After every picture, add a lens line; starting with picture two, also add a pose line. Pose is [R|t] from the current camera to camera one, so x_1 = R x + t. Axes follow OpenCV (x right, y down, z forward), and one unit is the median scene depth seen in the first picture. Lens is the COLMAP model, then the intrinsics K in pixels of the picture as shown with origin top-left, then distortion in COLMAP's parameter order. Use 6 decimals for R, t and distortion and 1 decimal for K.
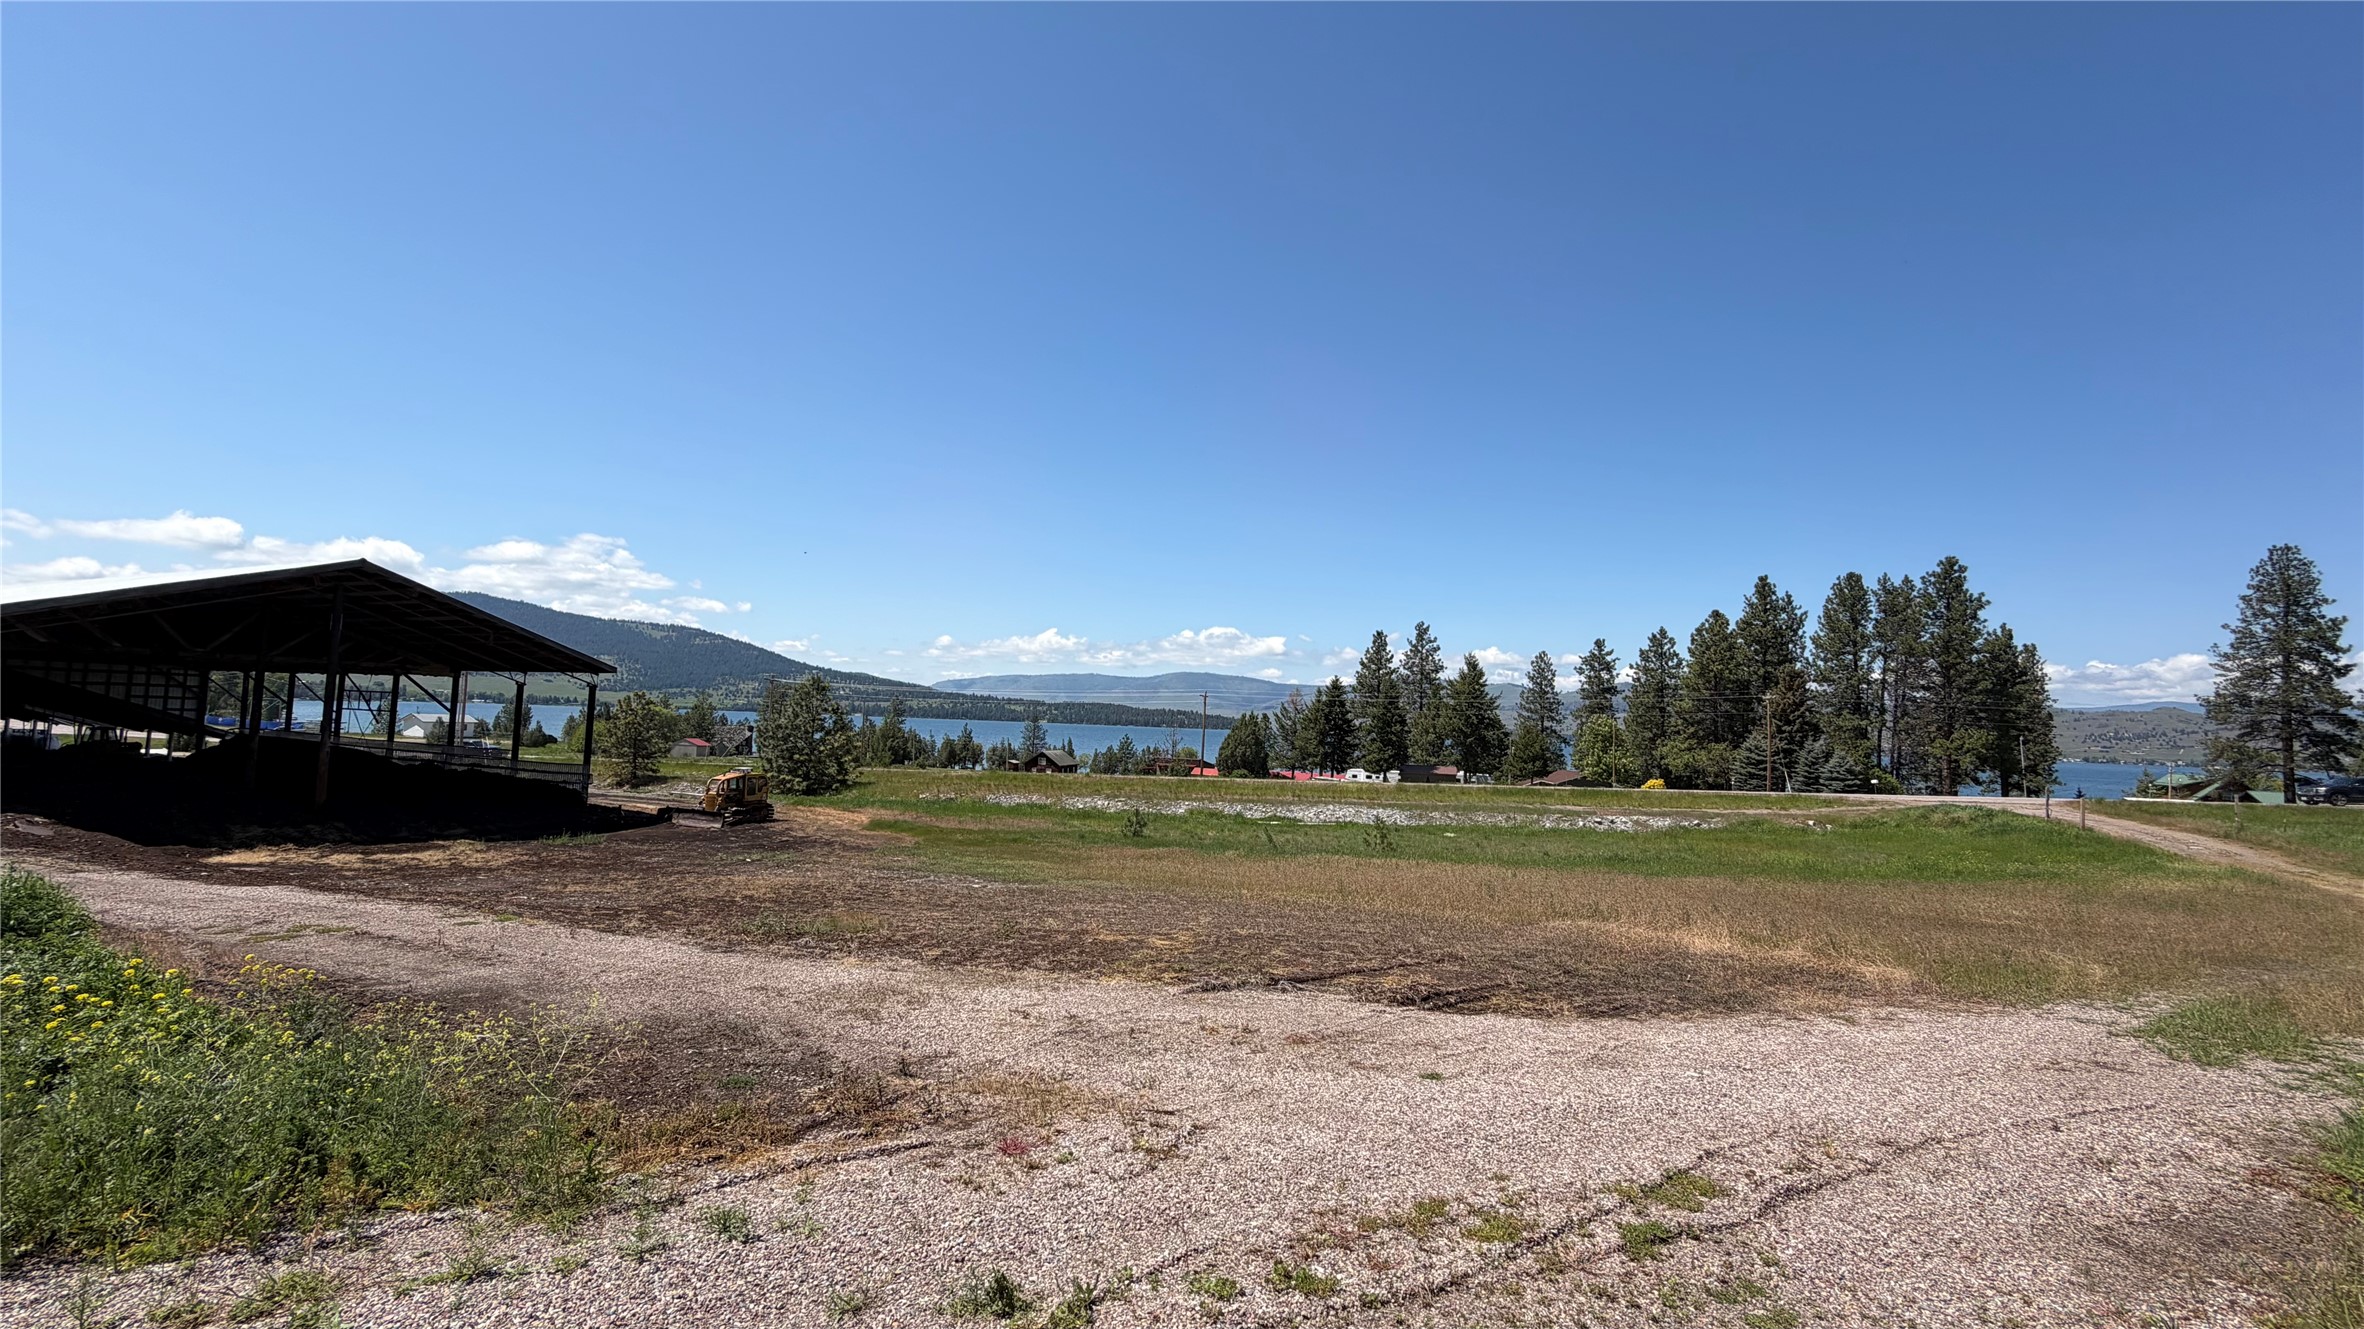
lens RADIAL K [[947.3, 0, 1173.7], [0, 947.3, 656.3], [0, 0, 1]] dist [0.001238, 0.000123]
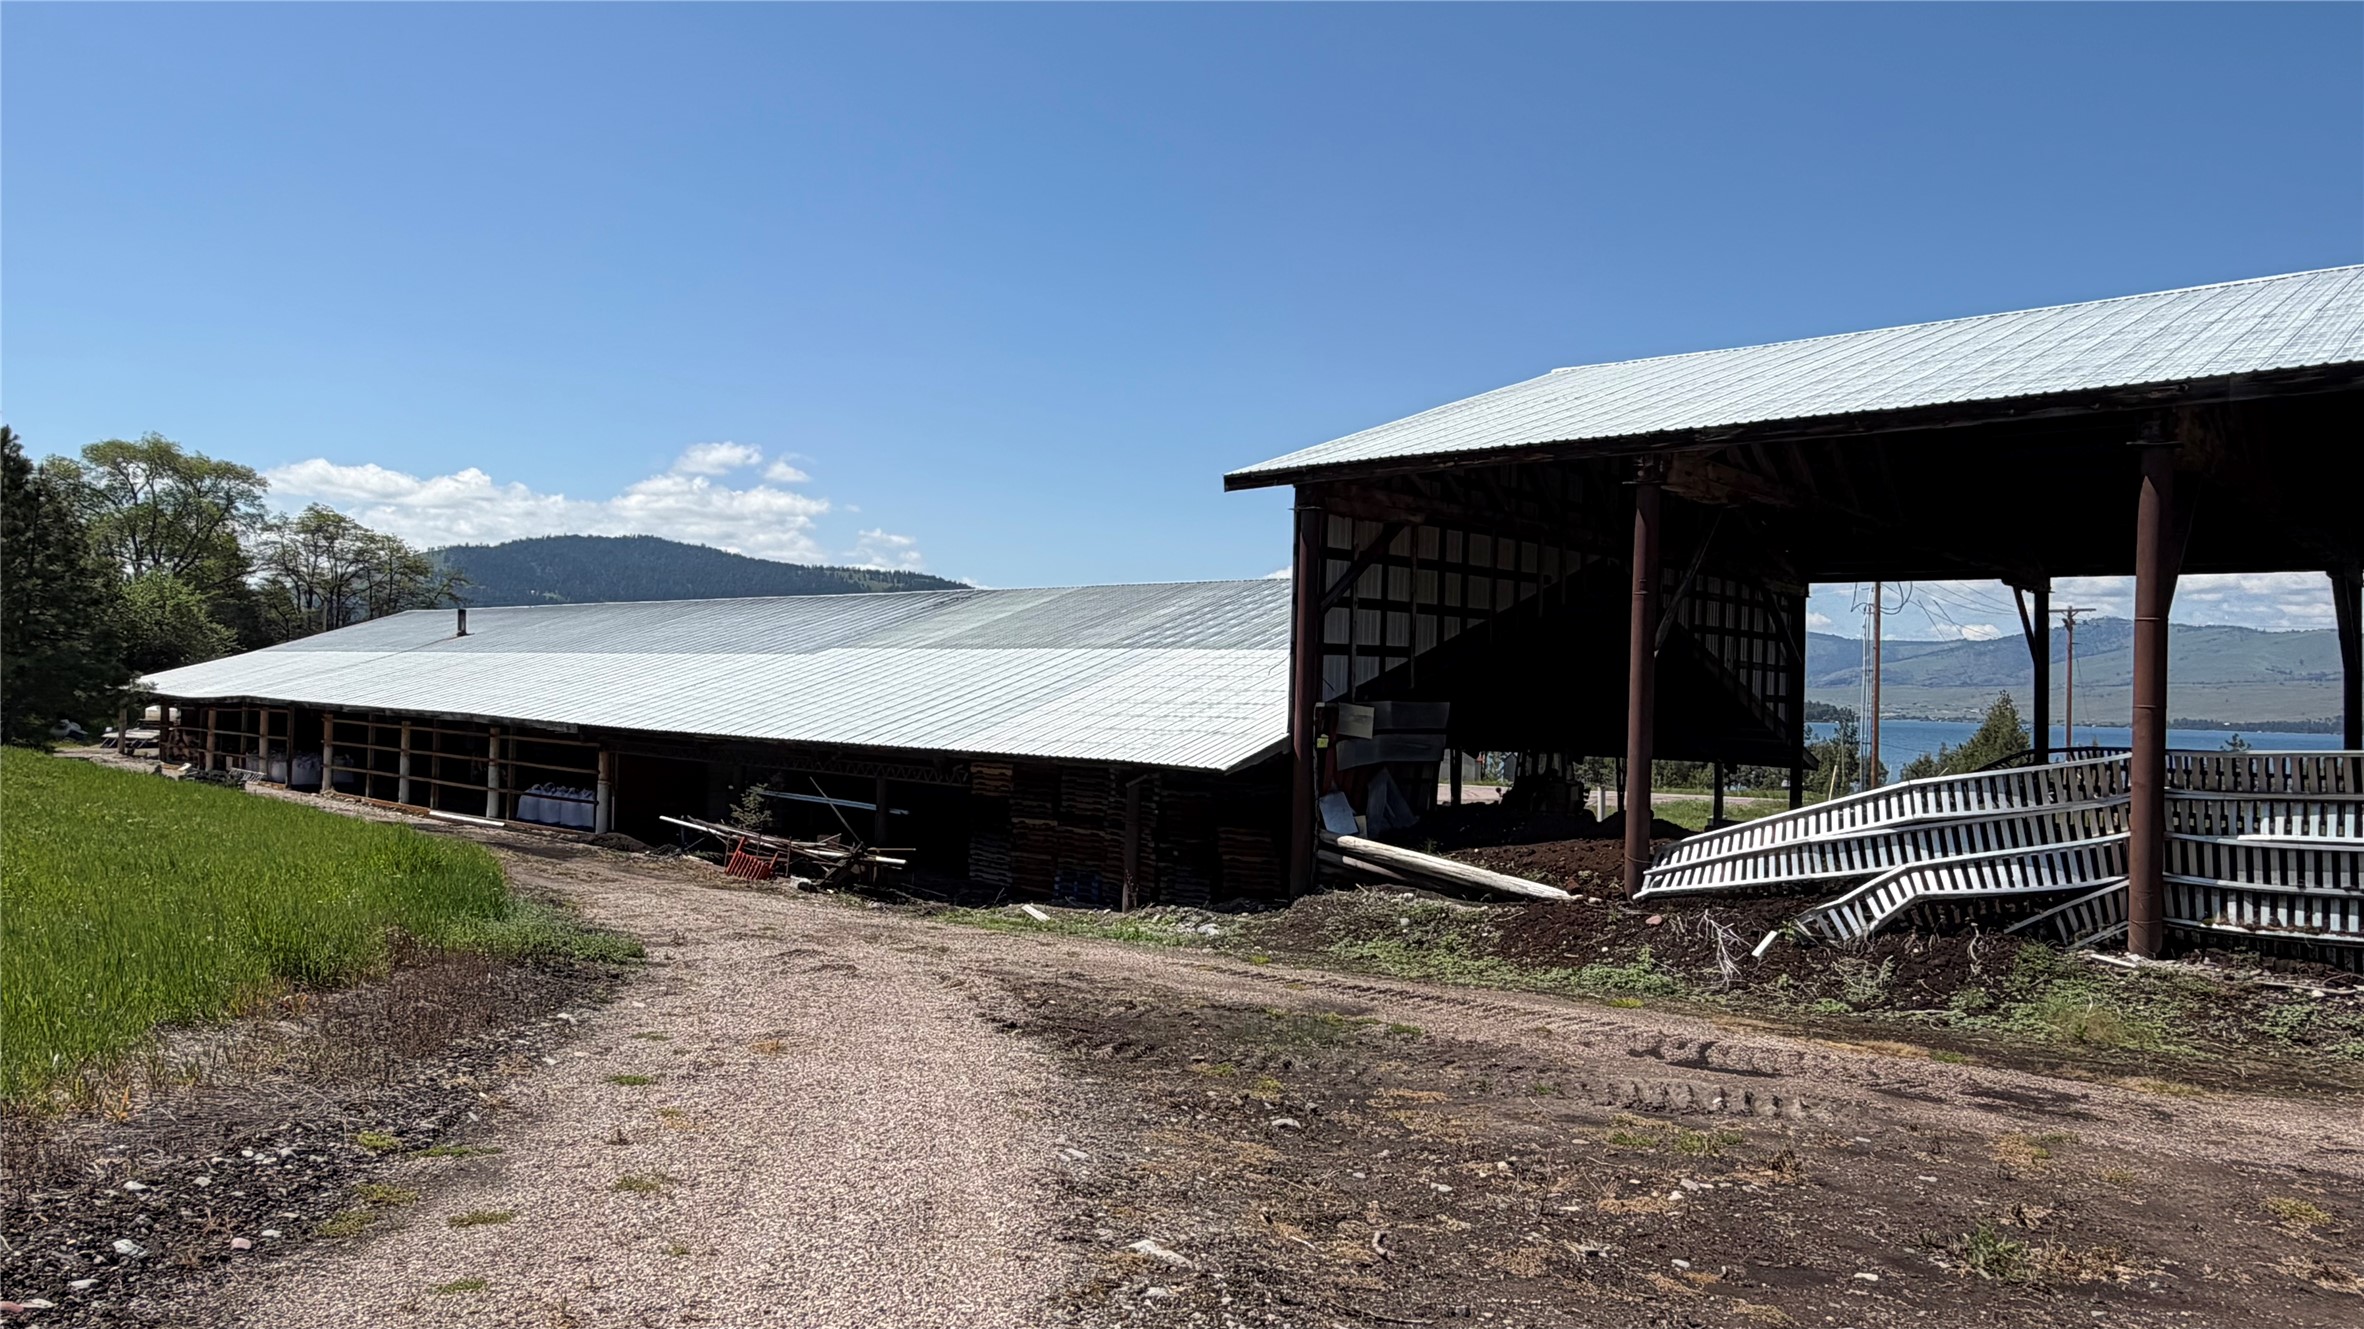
lens RADIAL K [[1526.5, 0, 1182.0], [0, 1526.5, 664.5], [0, 0, 1]] dist [0.073993, -0.070319]
pose [[0.955156, -0.018077, -0.295550, -0.743078], [0.029908, 0.998920, 0.035556, 0.009380], [0.294588, -0.042801, 0.954665, 0.230121]]
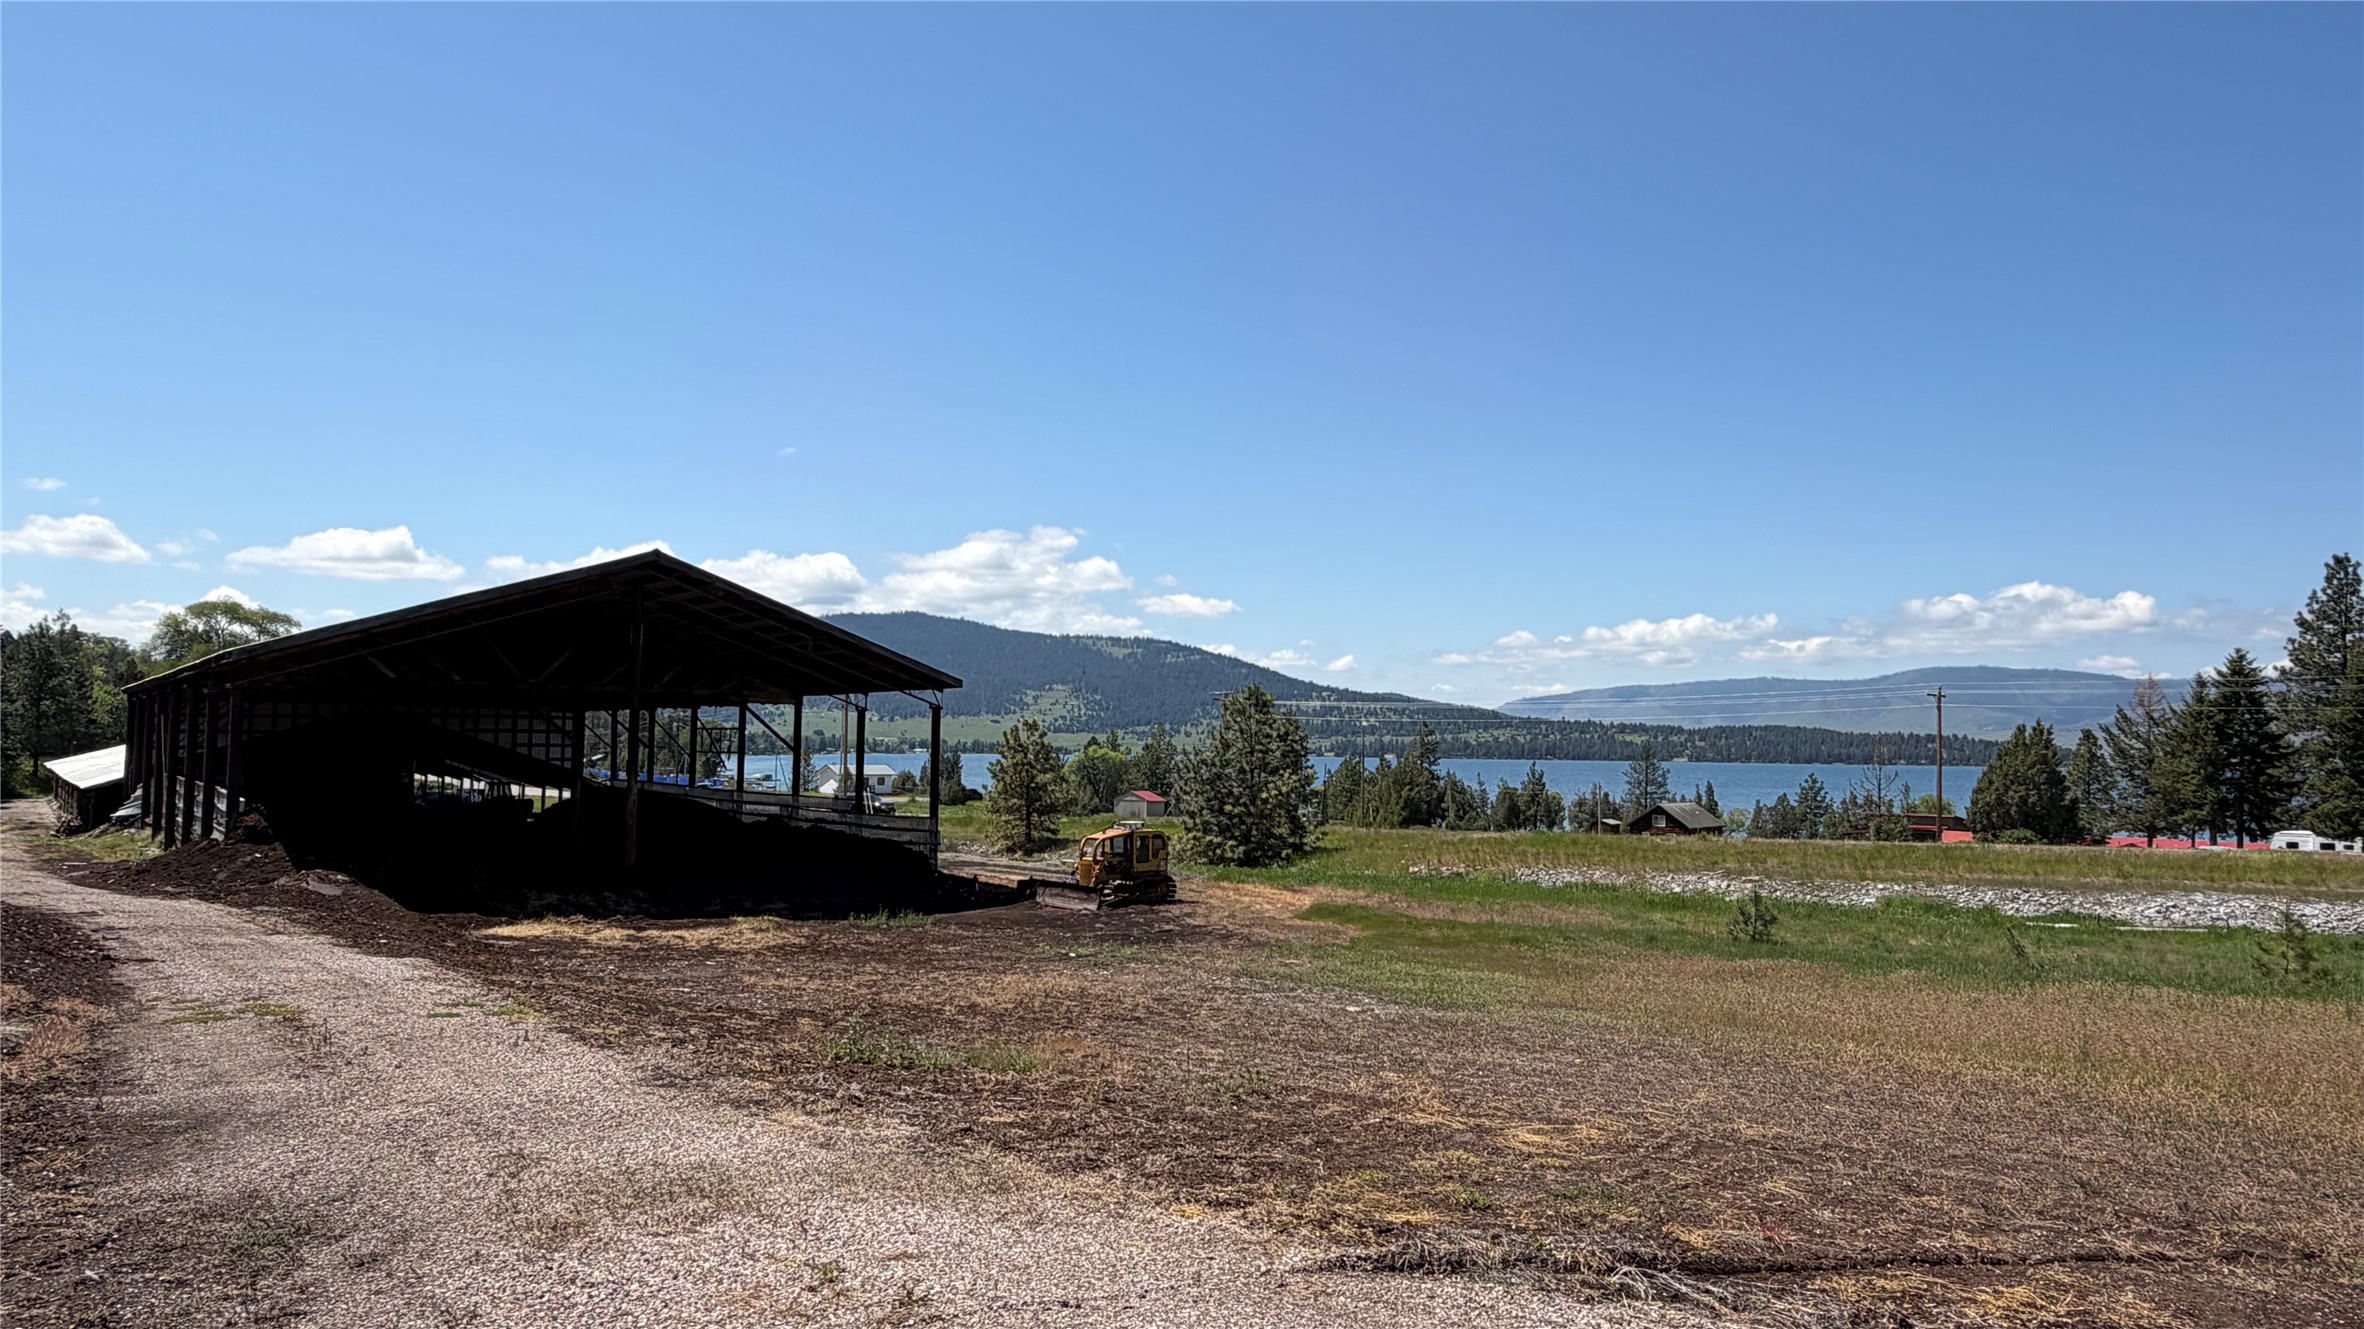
lens RADIAL K [[1487.3, 0, 1182.0], [0, 1487.3, 664.5], [0, 0, 1]] dist [0.002044, 0.000003]
pose [[0.895314, -0.052197, -0.442366, 0.024270], [0.053101, 0.998536, -0.010350, 0.010365], [0.442259, -0.014223, 0.896775, 0.040992]]
